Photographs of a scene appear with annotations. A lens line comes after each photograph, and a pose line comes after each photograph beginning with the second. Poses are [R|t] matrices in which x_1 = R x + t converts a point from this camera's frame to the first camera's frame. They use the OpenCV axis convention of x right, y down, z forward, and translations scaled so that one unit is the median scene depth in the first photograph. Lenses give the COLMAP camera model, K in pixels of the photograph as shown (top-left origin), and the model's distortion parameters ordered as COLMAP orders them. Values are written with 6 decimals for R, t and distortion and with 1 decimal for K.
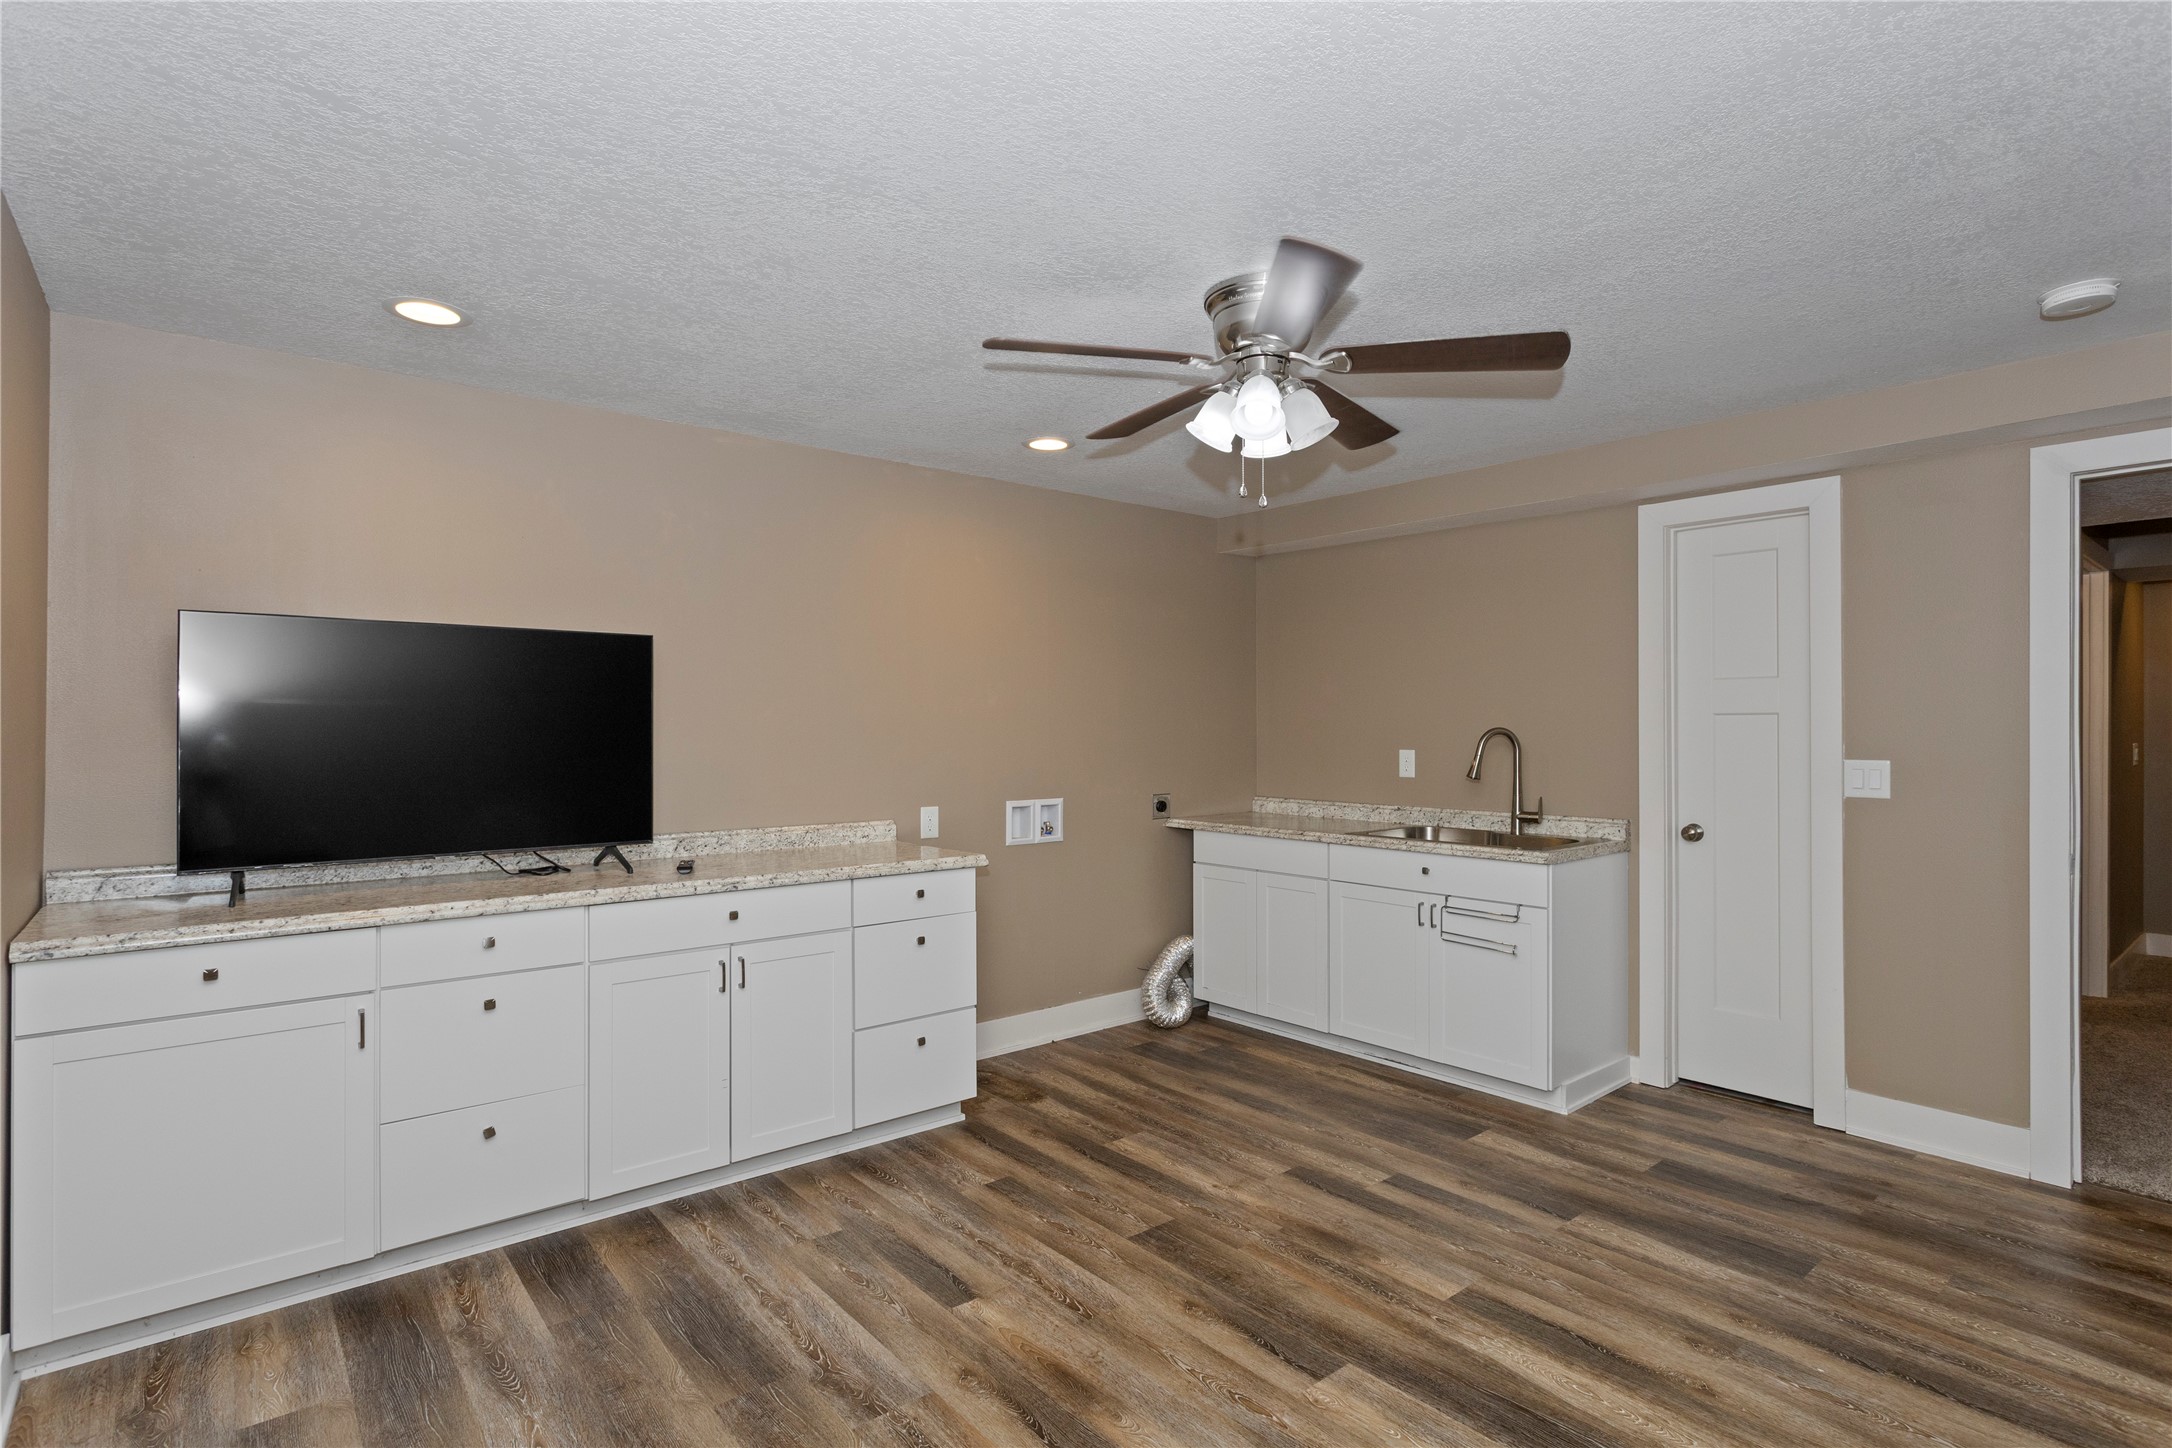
lens RADIAL K [[1067.5, 0, 1084.8], [0, 1067.5, 721.7], [0, 0, 1]] dist [-0.017620, 0.007923]
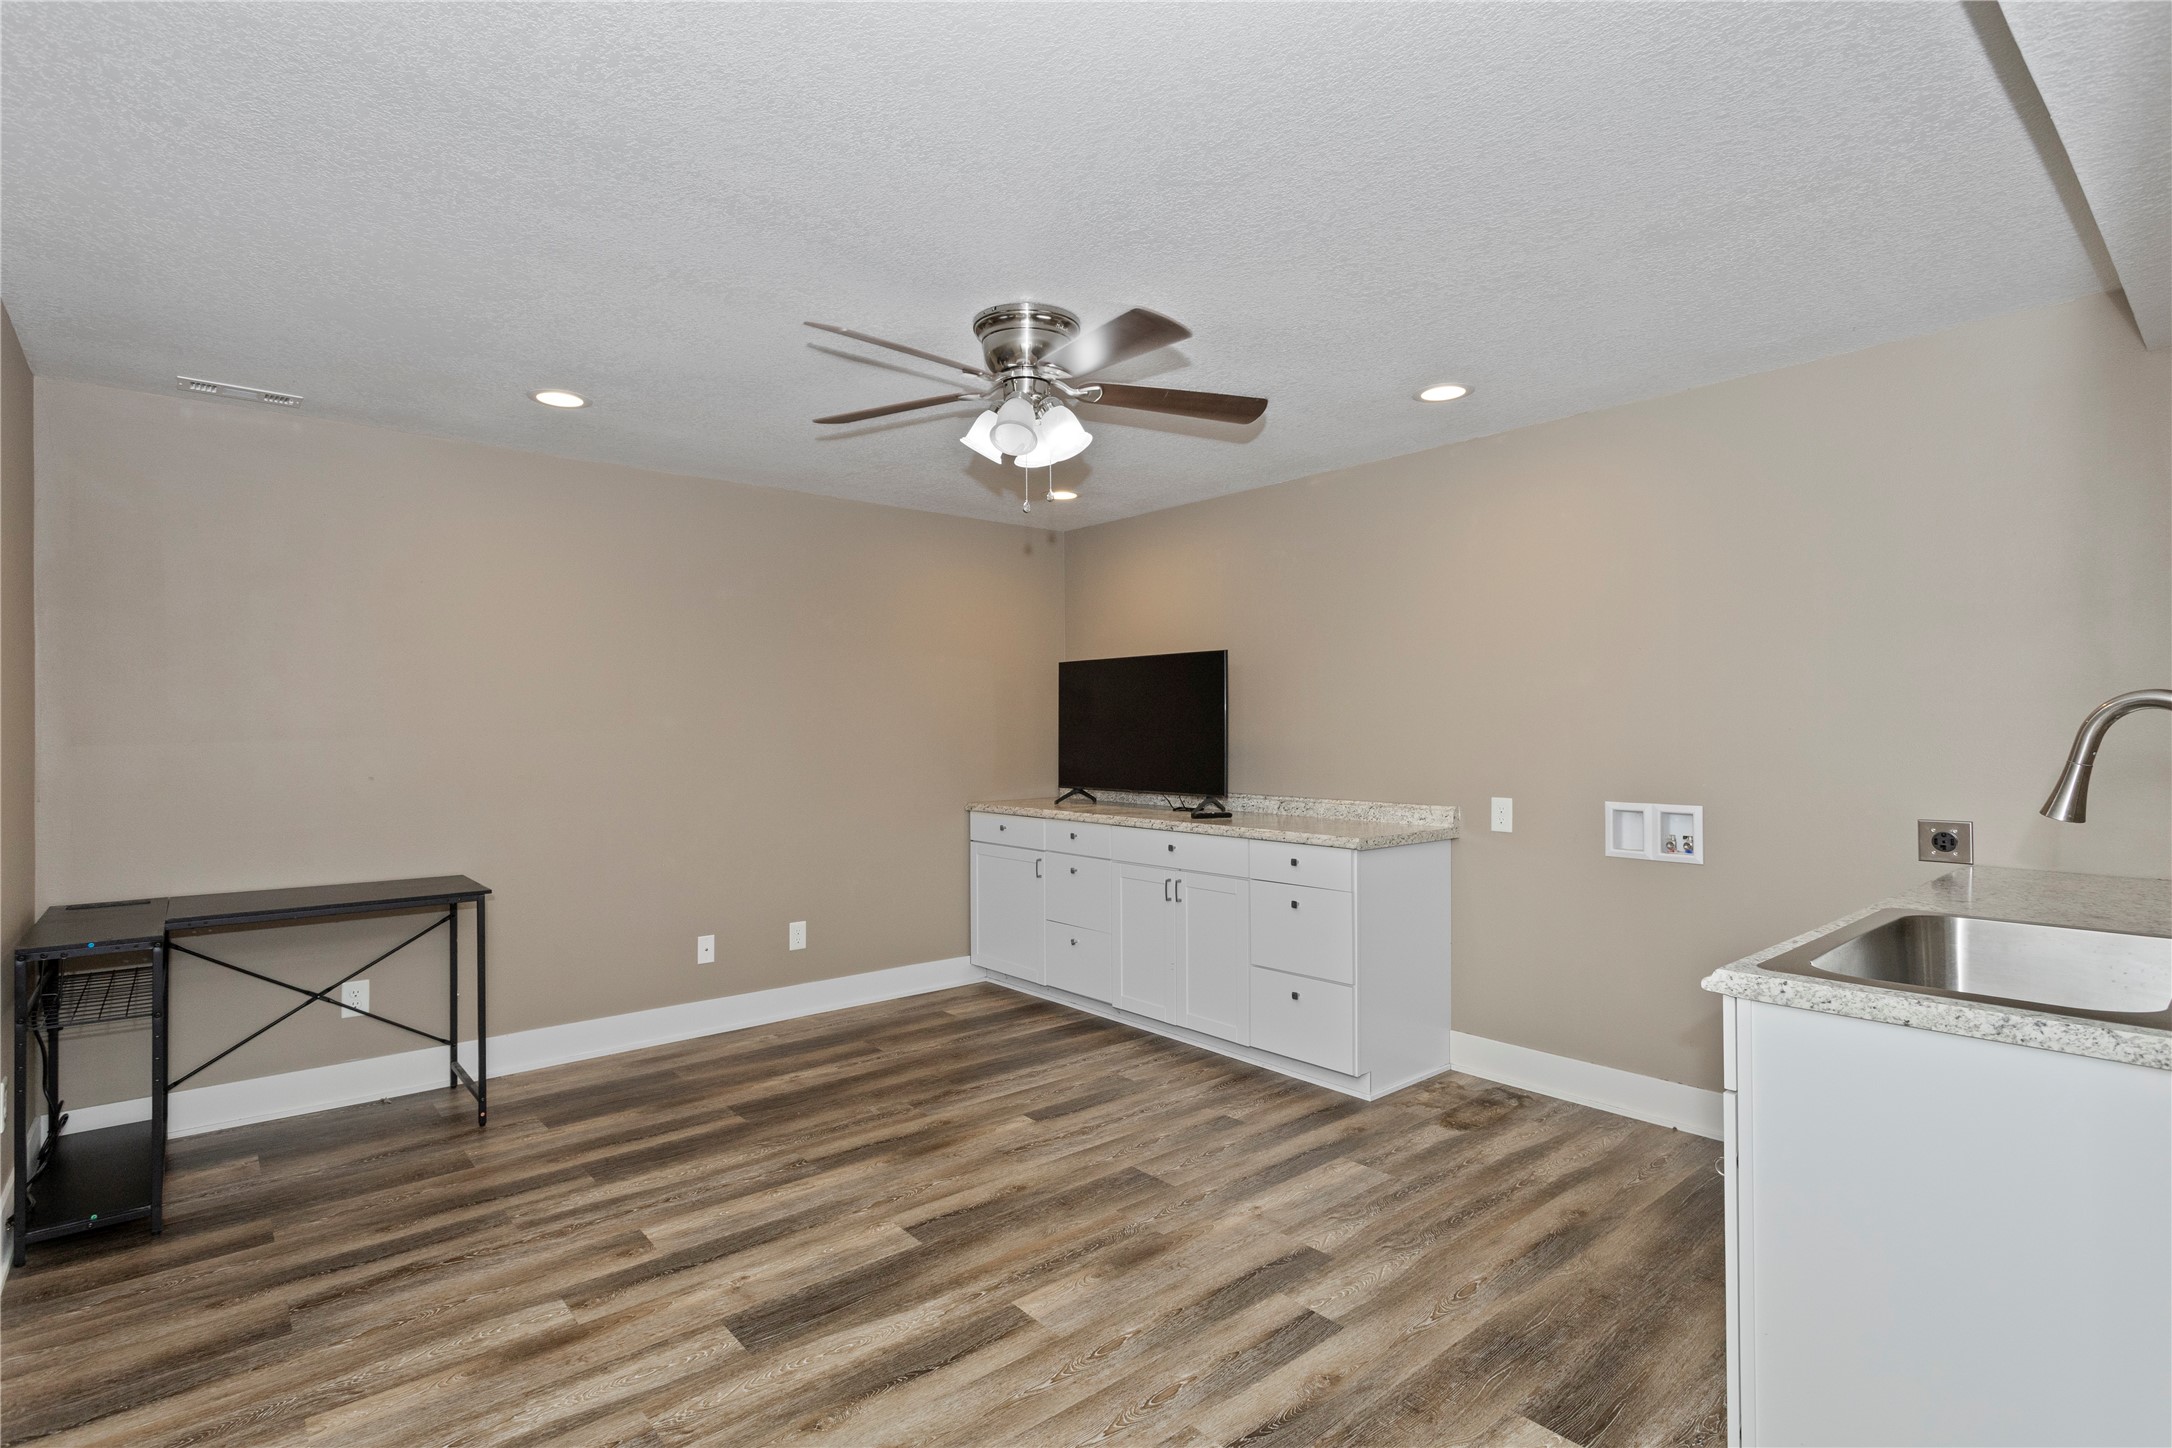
lens RADIAL K [[1056.0, 0, 1084.2], [0, 1056.0, 729.8], [0, 0, 1]] dist [-0.001328, 0.000090]
pose [[0.011952, 0.002244, -0.999926, 1.071344], [0.007060, 0.999972, 0.002328, 0.023088], [0.999904, -0.007087, 0.011936, 0.878974]]
